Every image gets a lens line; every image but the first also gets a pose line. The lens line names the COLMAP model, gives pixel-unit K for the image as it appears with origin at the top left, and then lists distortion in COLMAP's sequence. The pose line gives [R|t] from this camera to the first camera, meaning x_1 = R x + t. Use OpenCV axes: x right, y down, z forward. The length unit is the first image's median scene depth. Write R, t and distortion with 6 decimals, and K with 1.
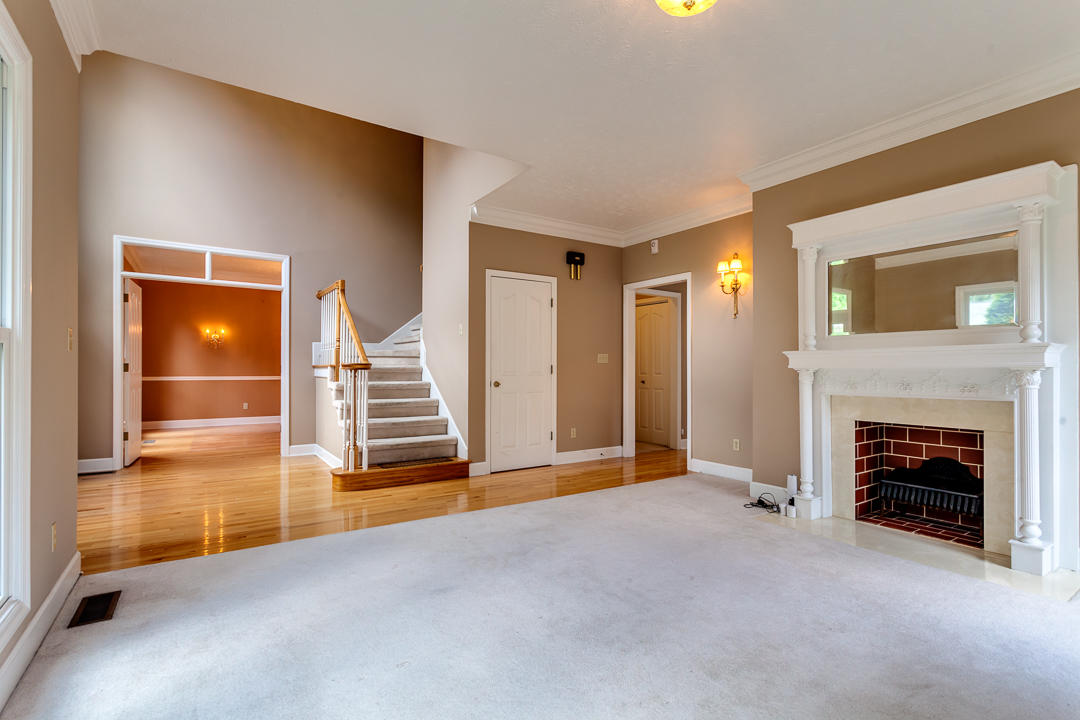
lens RADIAL K [[533.0, 0, 539.1], [0, 533.0, 377.8], [0, 0, 1]] dist [-0.002936, 0.013393]
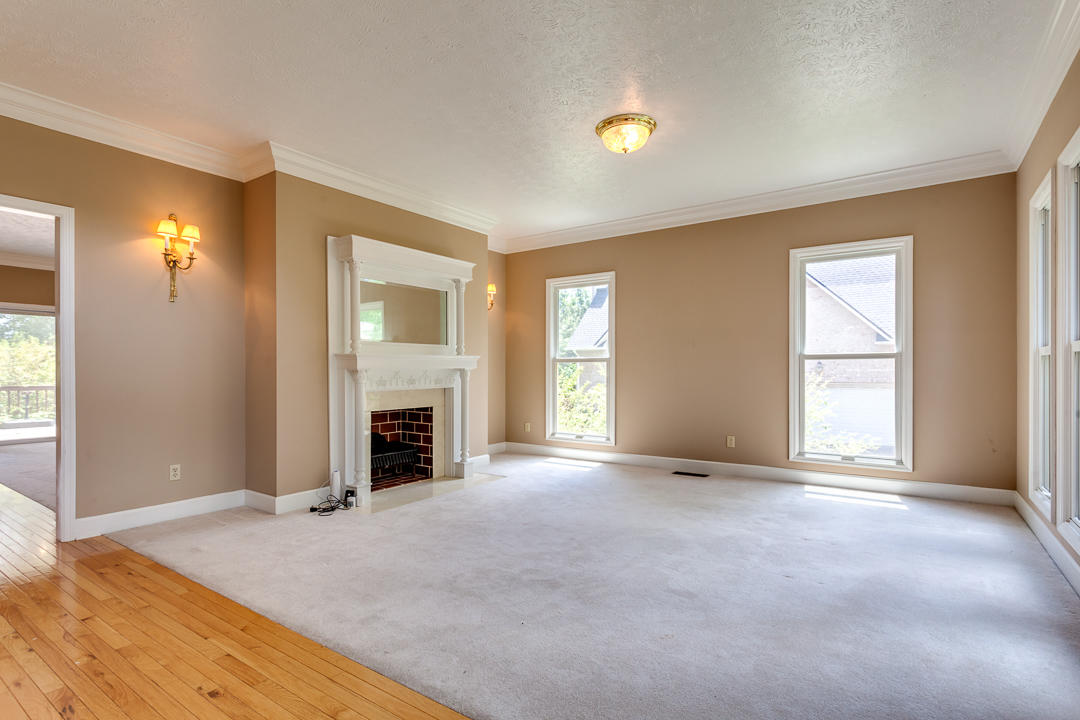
lens RADIAL K [[533.0, 0, 539.1], [0, 533.0, 377.8], [0, 0, 1]] dist [-0.002936, 0.013393]
pose [[-0.369337, -0.017968, 0.929122, -0.693937], [0.014809, 0.999572, 0.025217, -0.023564], [-0.929177, 0.023073, -0.368913, 1.097951]]
